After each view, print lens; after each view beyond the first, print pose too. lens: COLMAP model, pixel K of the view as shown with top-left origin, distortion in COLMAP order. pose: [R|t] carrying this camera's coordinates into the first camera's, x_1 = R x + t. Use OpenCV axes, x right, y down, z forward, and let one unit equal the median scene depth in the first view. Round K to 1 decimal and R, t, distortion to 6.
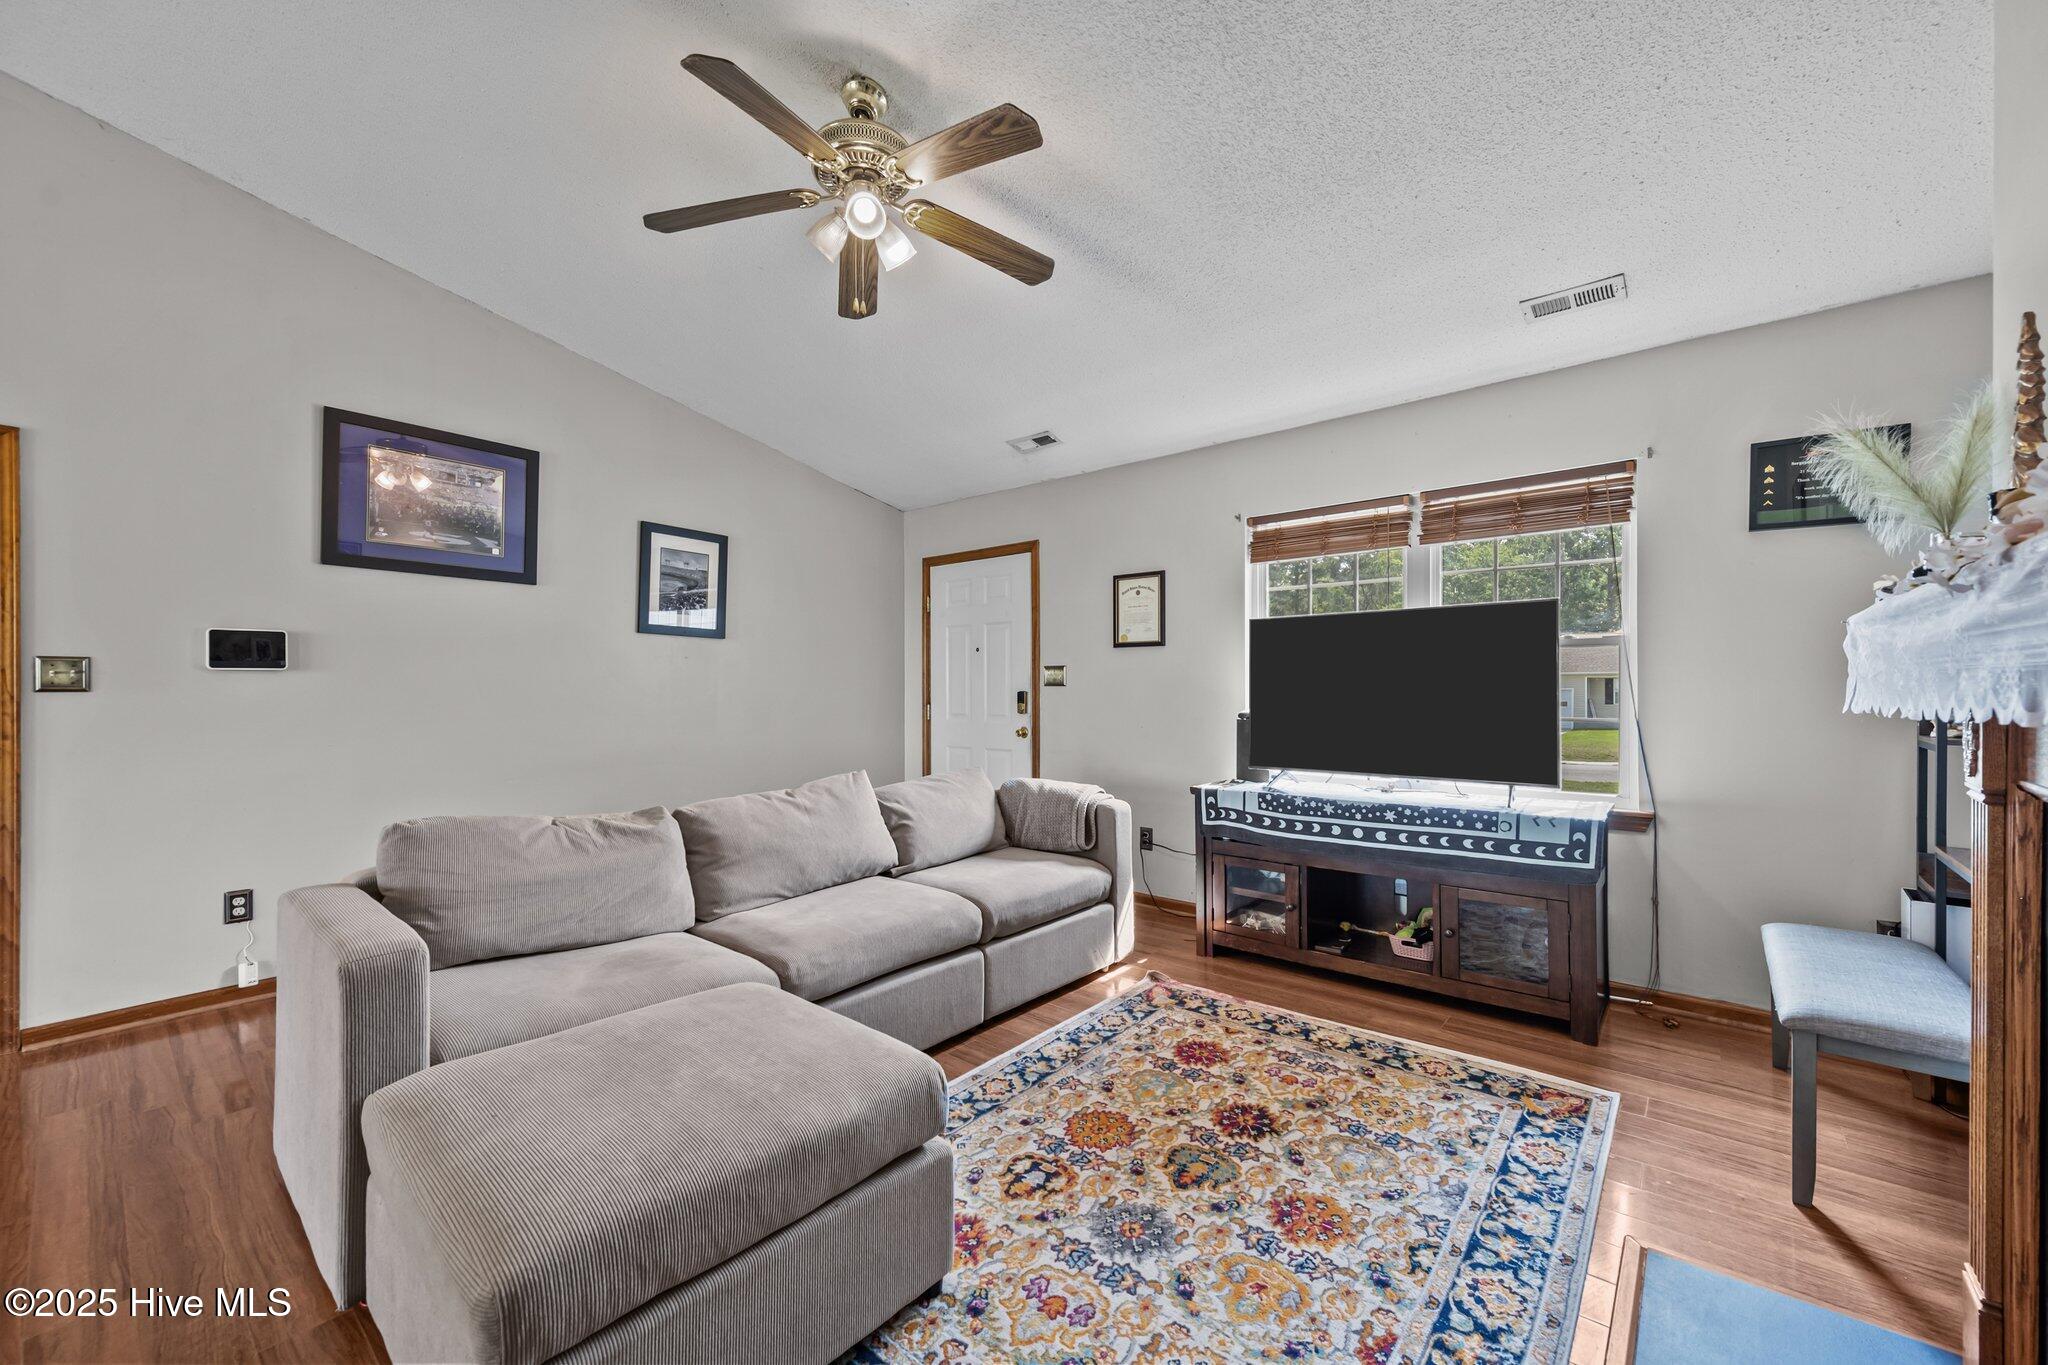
lens RADIAL K [[813.6, 0, 1024.1], [0, 813.6, 685.5], [0, 0, 1]] dist [0.000328, 0.000071]
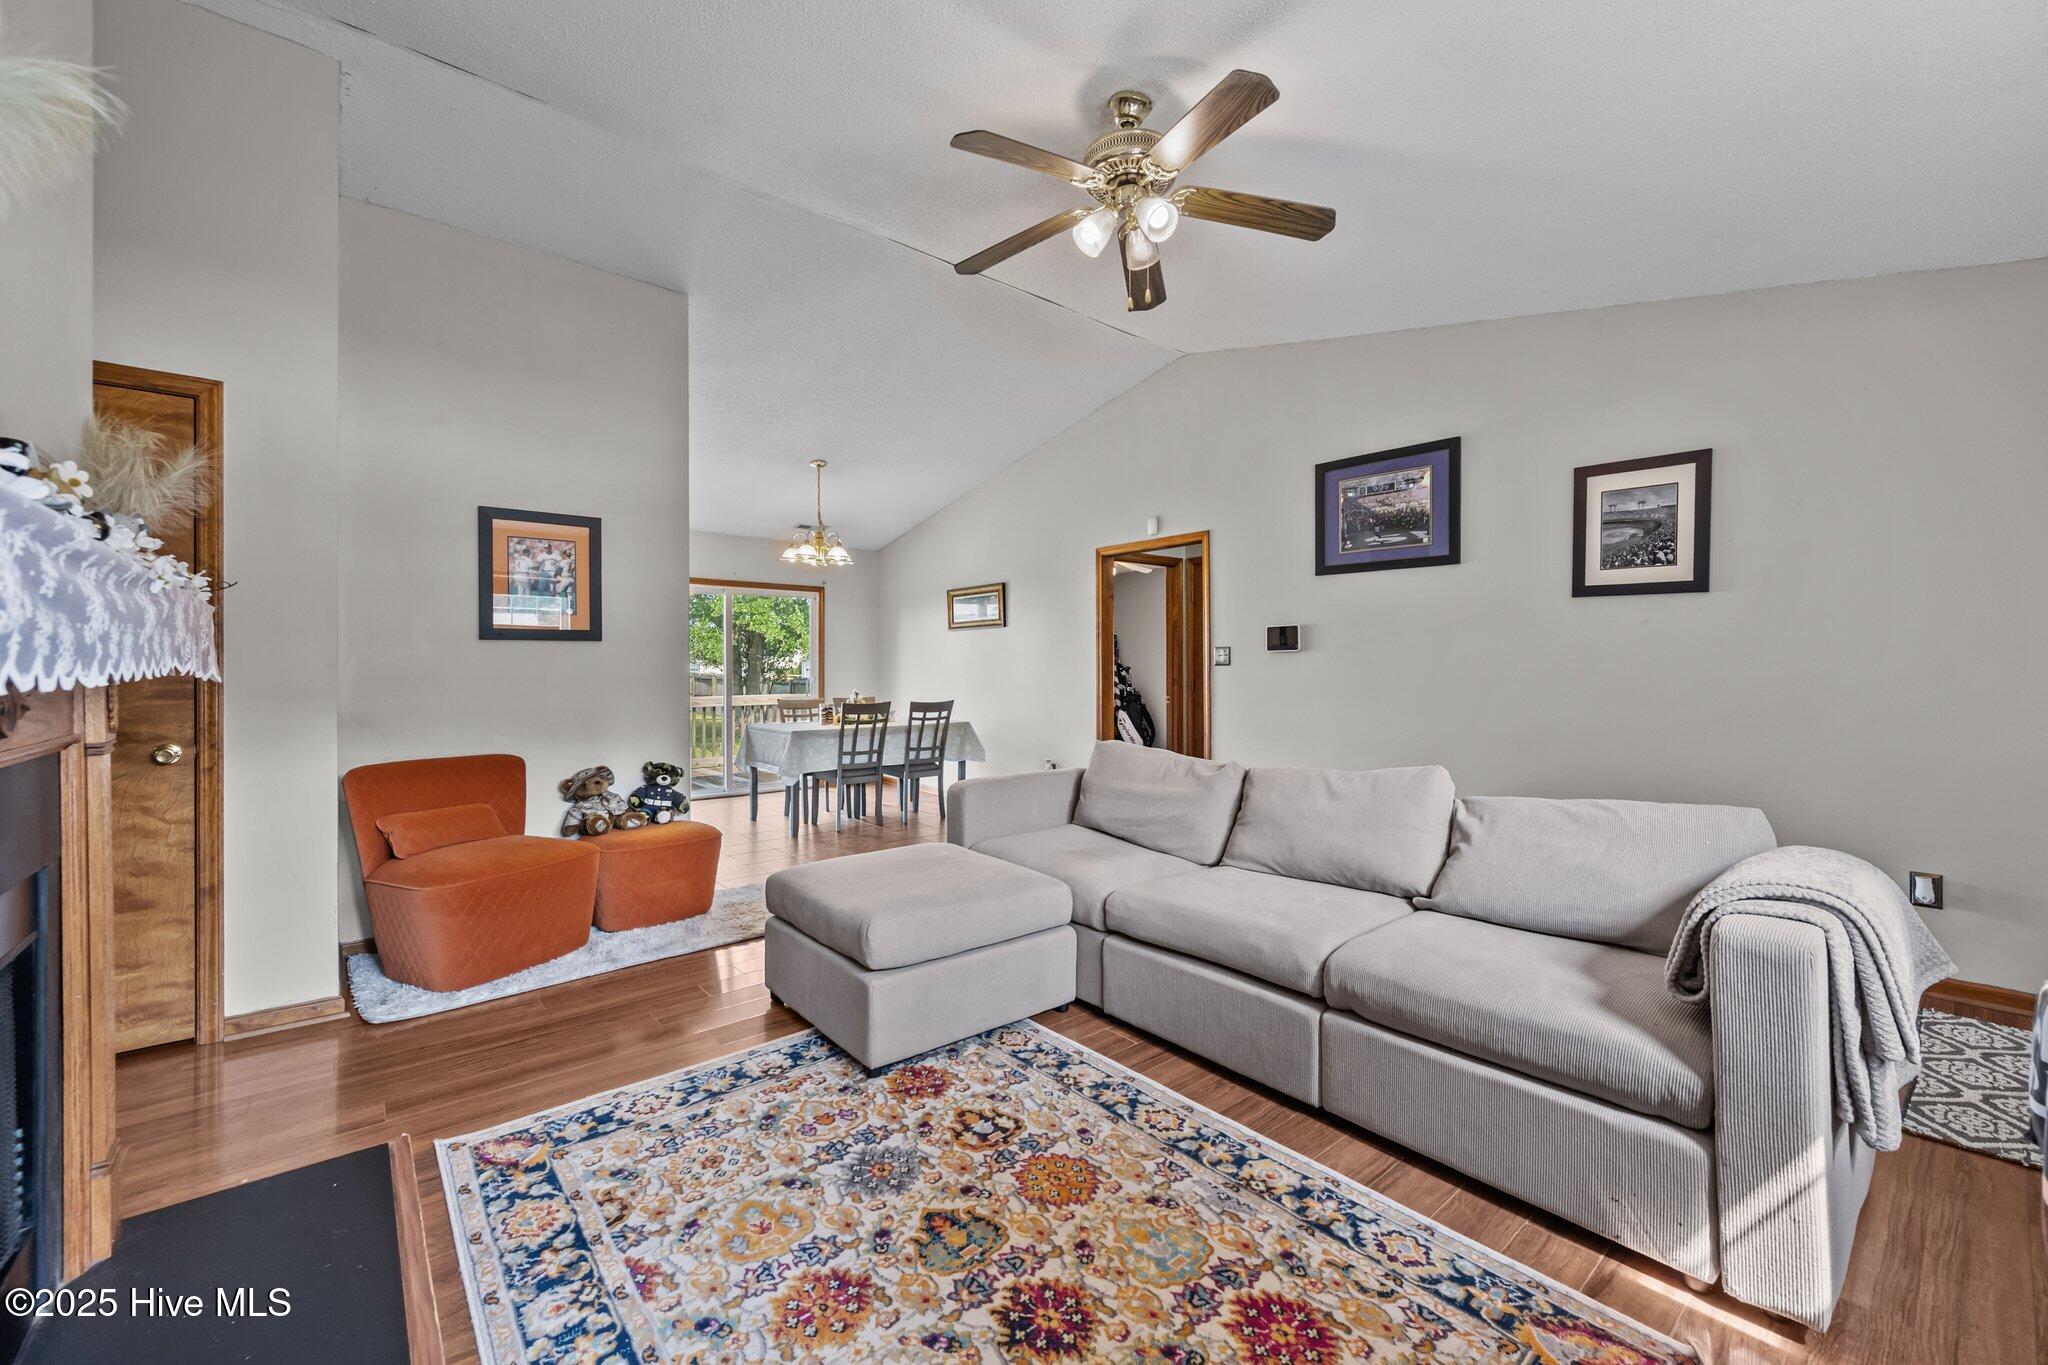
lens RADIAL K [[806.9, 0, 1031.6], [0, 806.9, 678.0], [0, 0, 1]] dist [-0.001514, 0.000181]
pose [[-0.160996, 0.013156, -0.986867, 0.665855], [0.005712, 0.999907, 0.012398, 0.009355], [0.986938, -0.003641, -0.161056, 0.803340]]
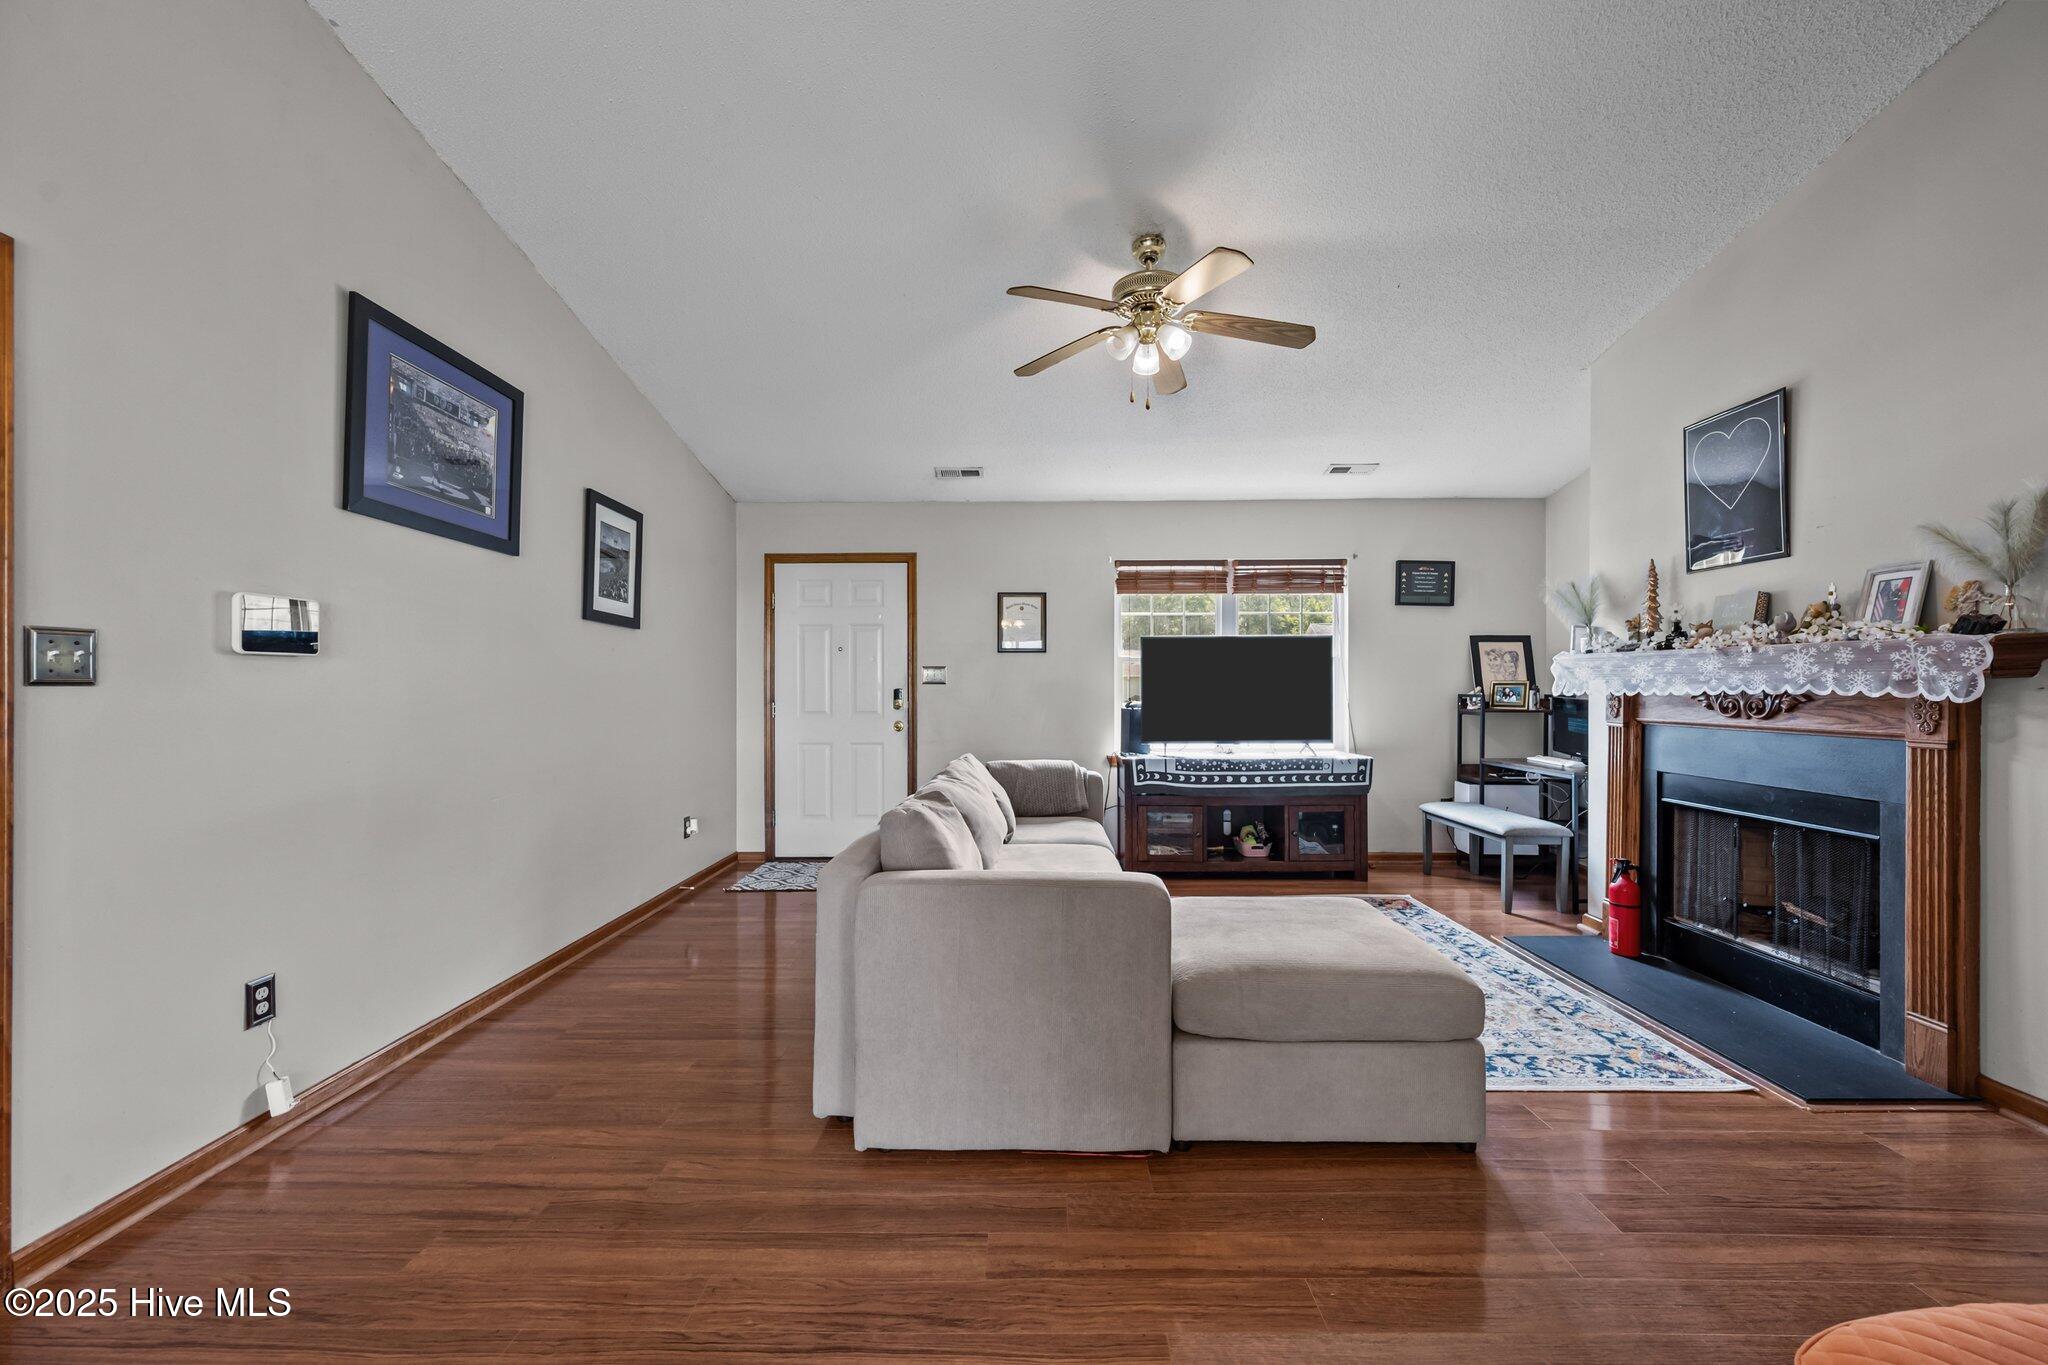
lens RADIAL K [[820.4, 0, 1025.3], [0, 820.4, 692.0], [0, 0, 1]] dist [0.000419, -0.000139]
pose [[0.768469, -0.001608, 0.639885, -0.947214], [-0.003854, 0.999967, 0.007141, 0.004641], [-0.639876, -0.007954, 0.768437, 0.063452]]
